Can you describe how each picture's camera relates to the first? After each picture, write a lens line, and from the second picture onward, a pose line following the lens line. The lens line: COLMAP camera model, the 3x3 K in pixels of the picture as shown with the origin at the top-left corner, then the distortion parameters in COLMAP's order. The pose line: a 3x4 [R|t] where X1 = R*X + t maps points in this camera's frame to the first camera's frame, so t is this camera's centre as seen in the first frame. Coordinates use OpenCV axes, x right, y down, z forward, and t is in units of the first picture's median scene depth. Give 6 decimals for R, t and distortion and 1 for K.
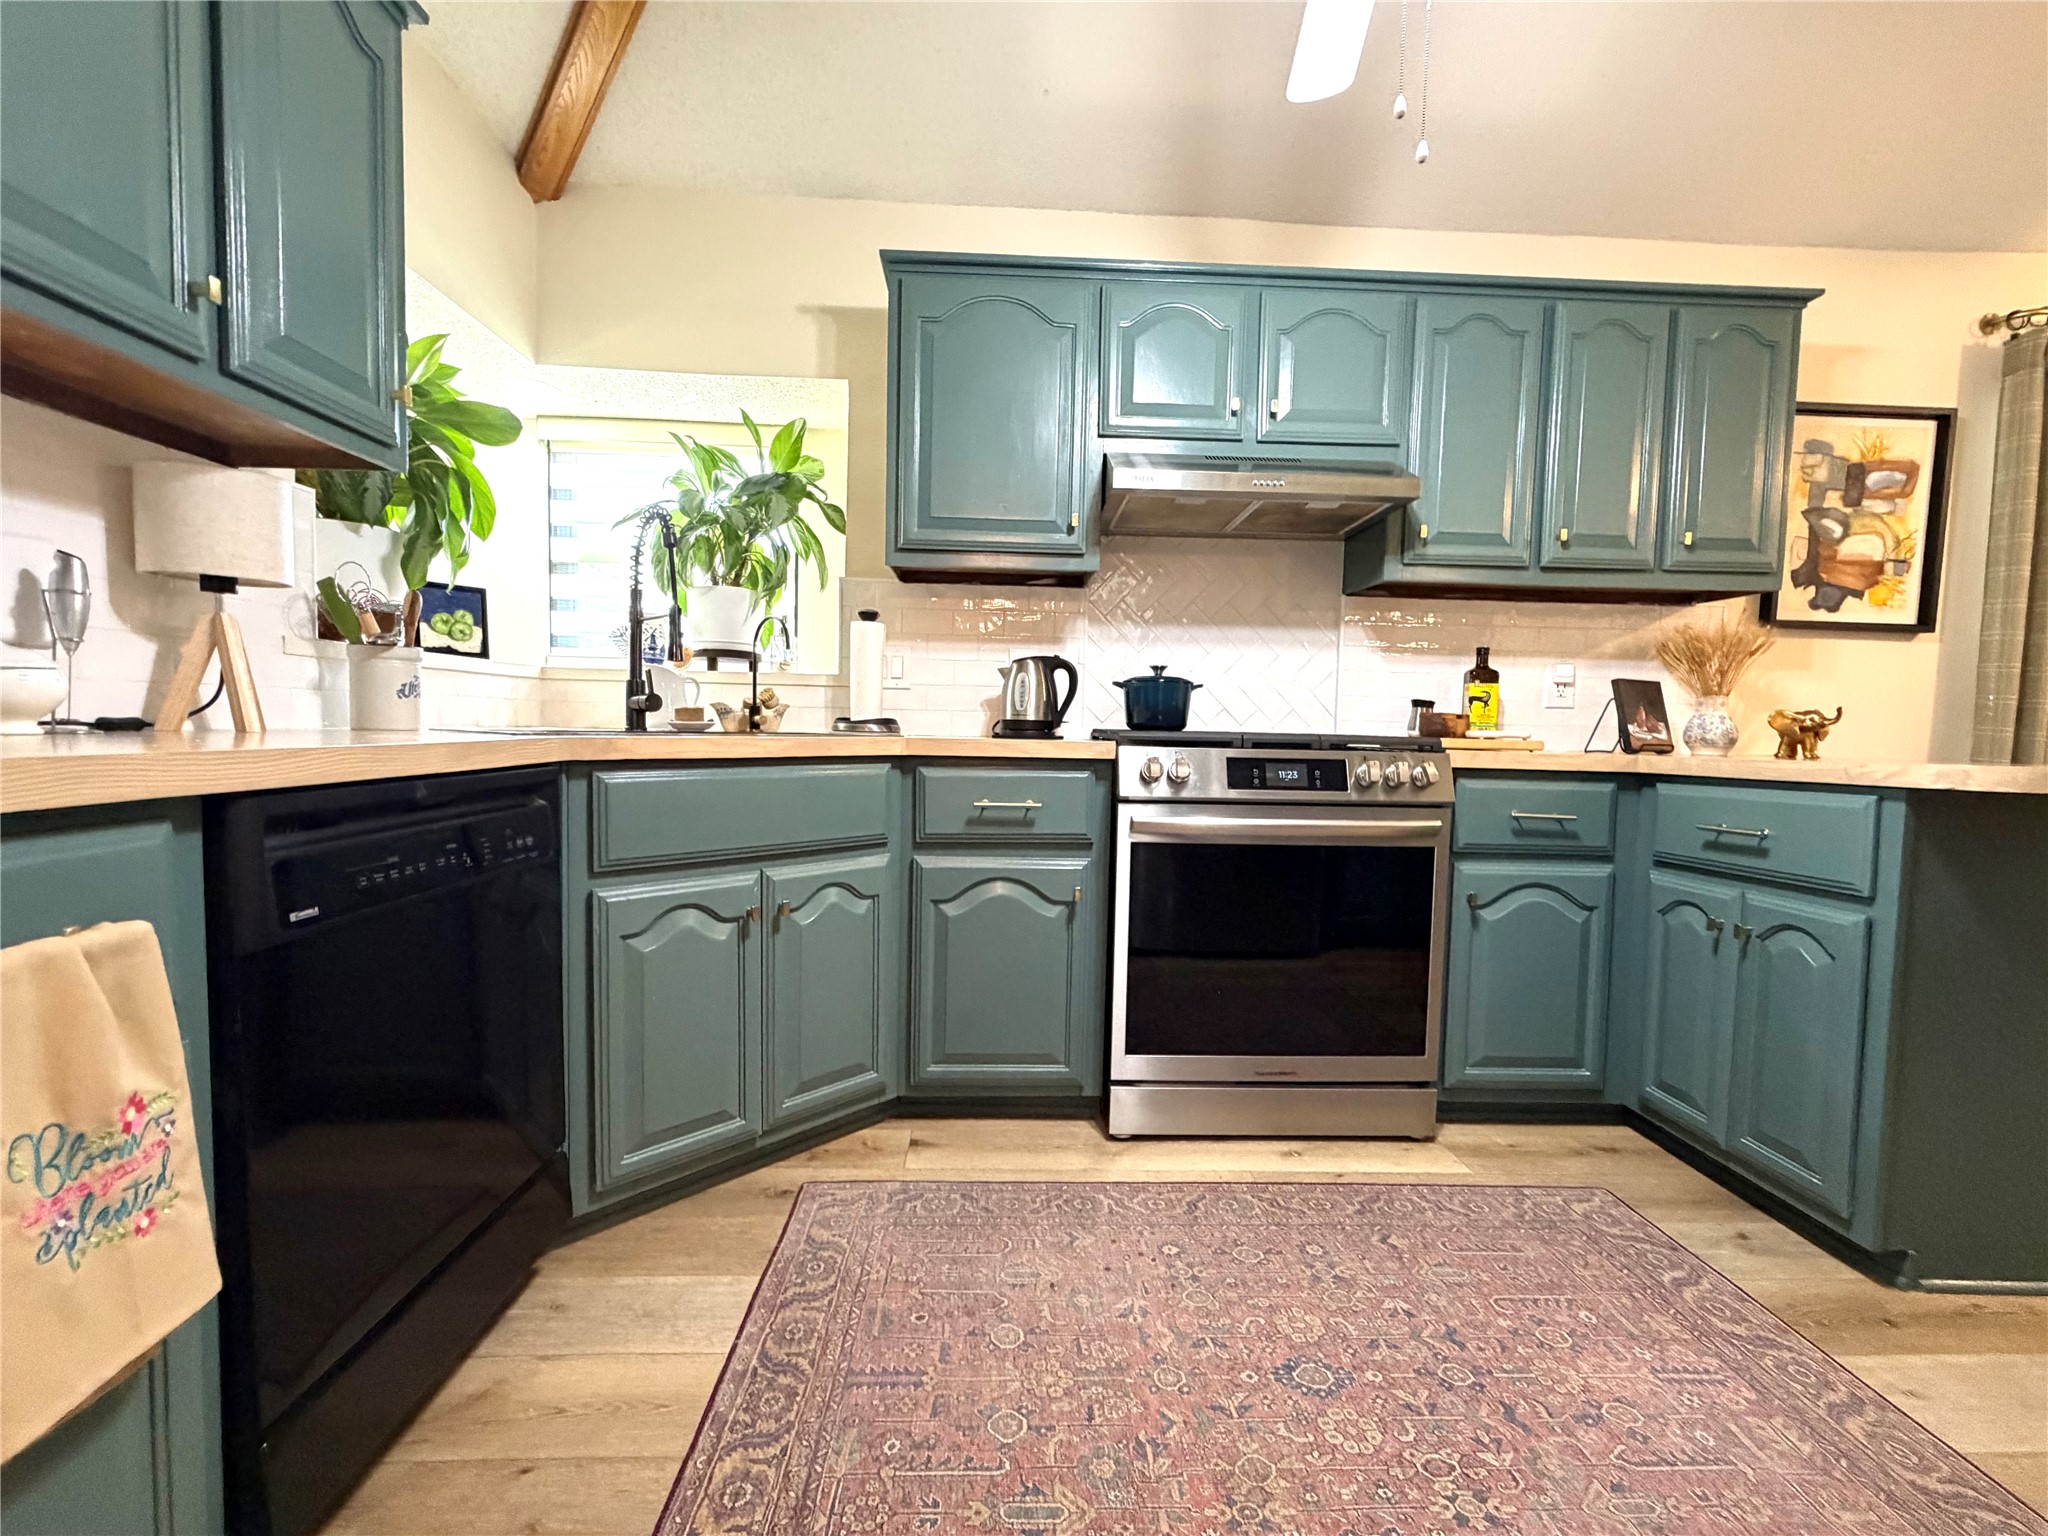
lens RADIAL K [[881.1, 0, 1026.0], [0, 881.1, 772.1], [0, 0, 1]] dist [0.011696, -0.000222]
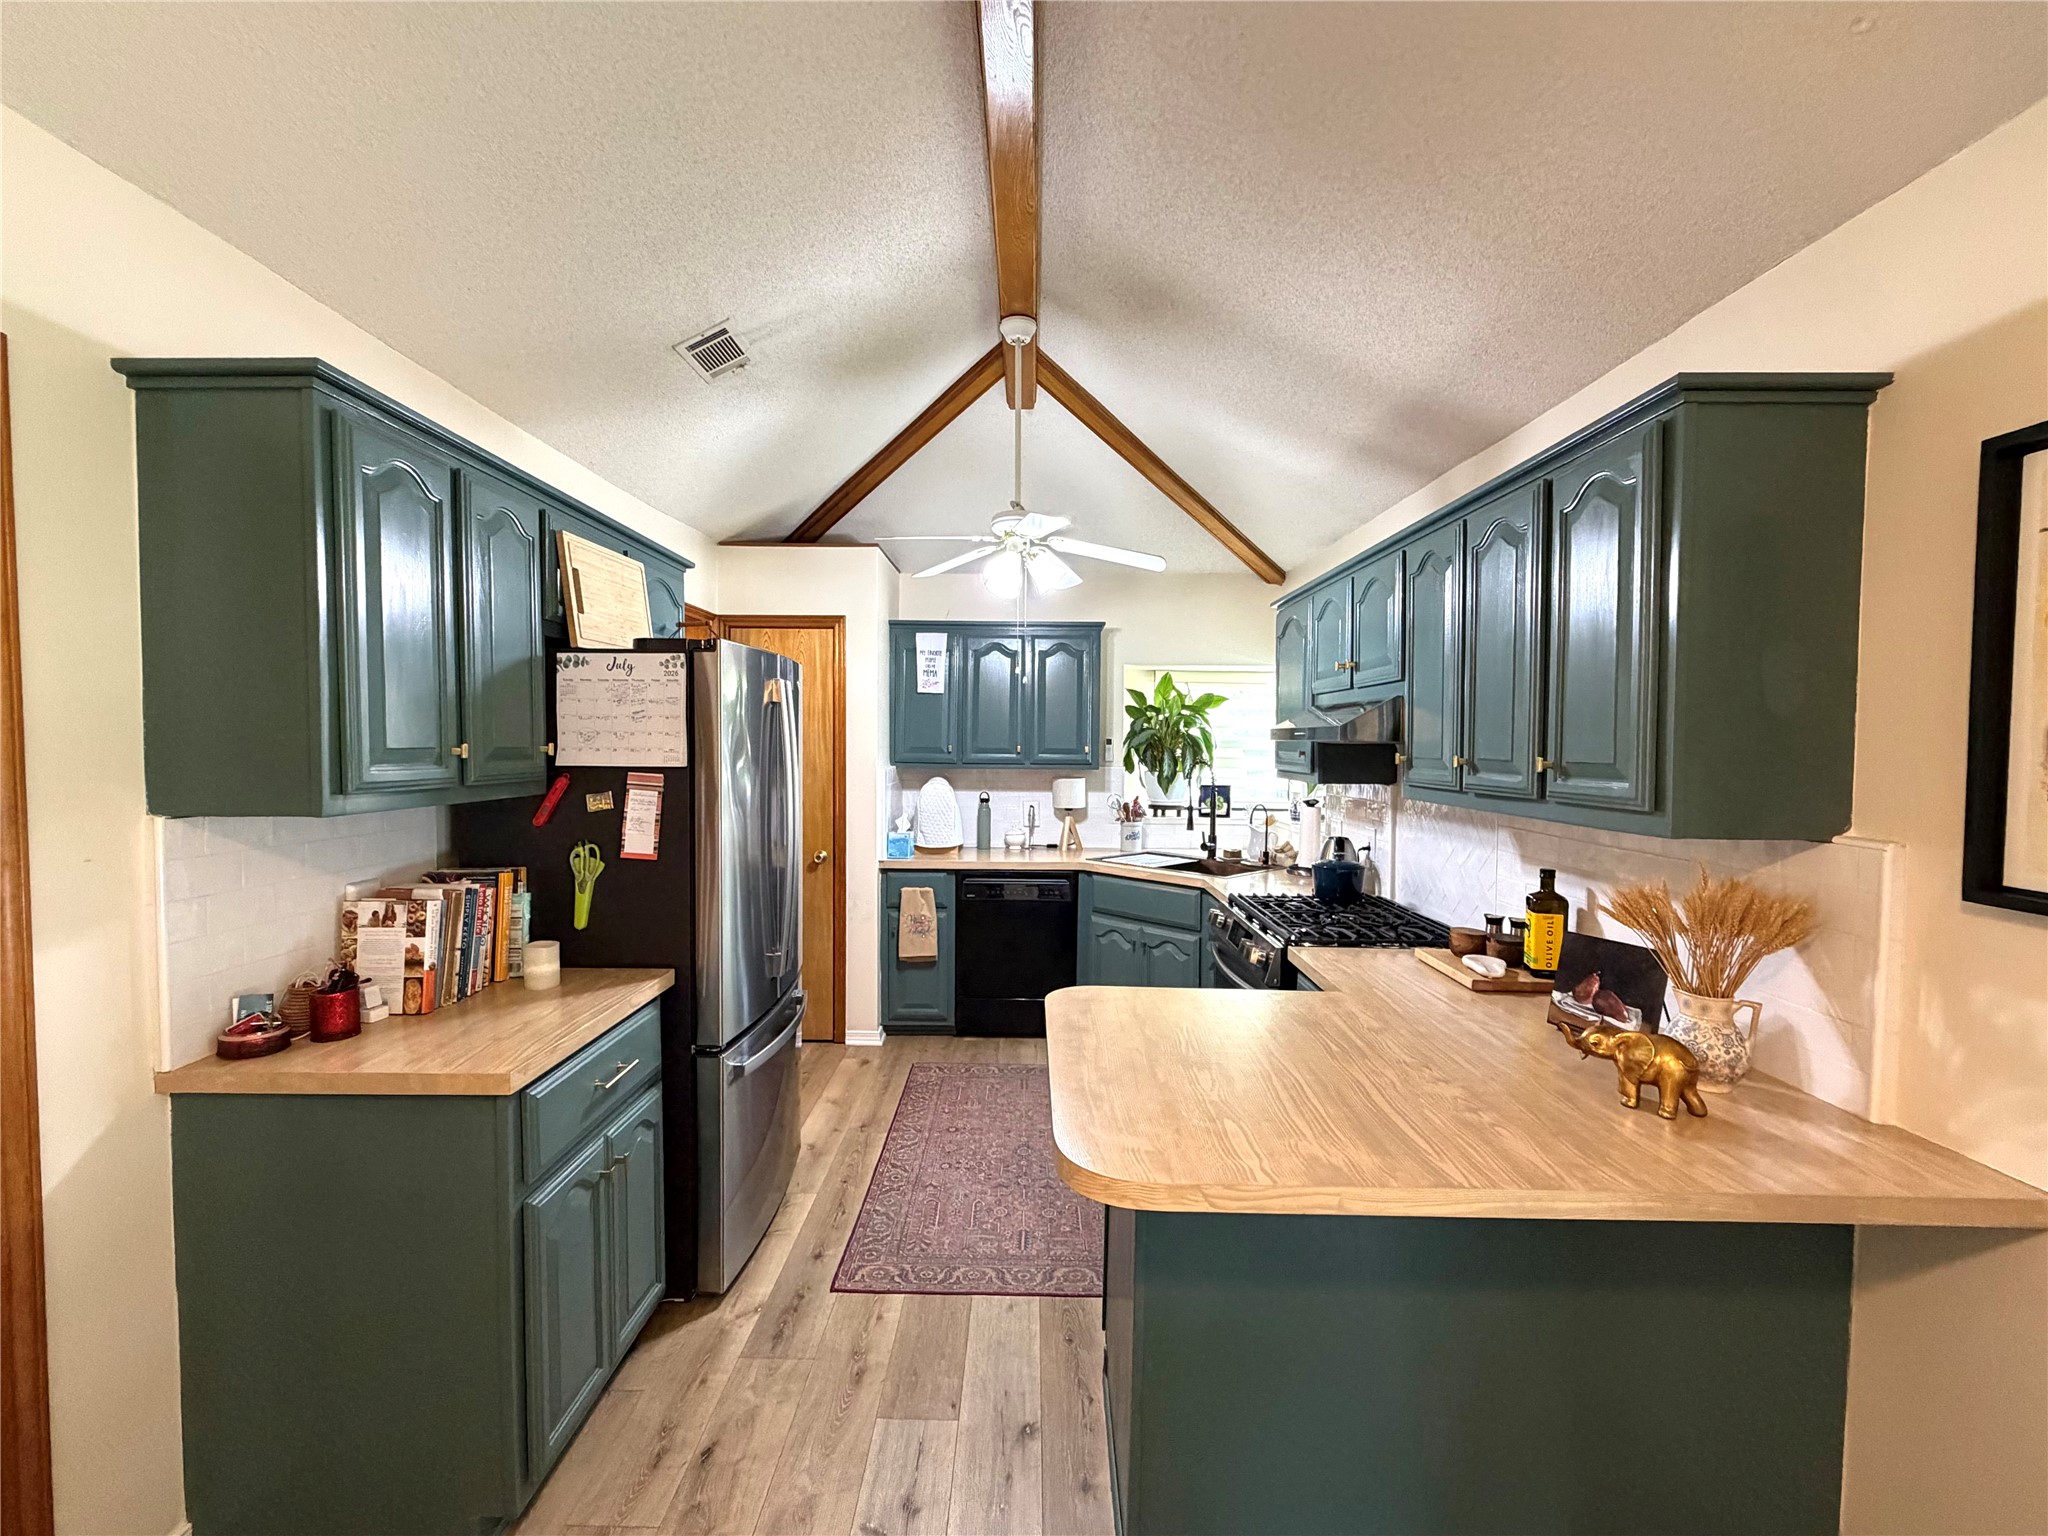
lens RADIAL K [[881.1, 0, 1026.0], [0, 881.1, 772.1], [0, 0, 1]] dist [0.011696, -0.000222]
pose [[-0.050076, 0.013858, -0.998649, 2.118681], [-0.059052, 0.998113, 0.016812, -0.328326], [0.996998, 0.059814, -0.049163, 0.802774]]
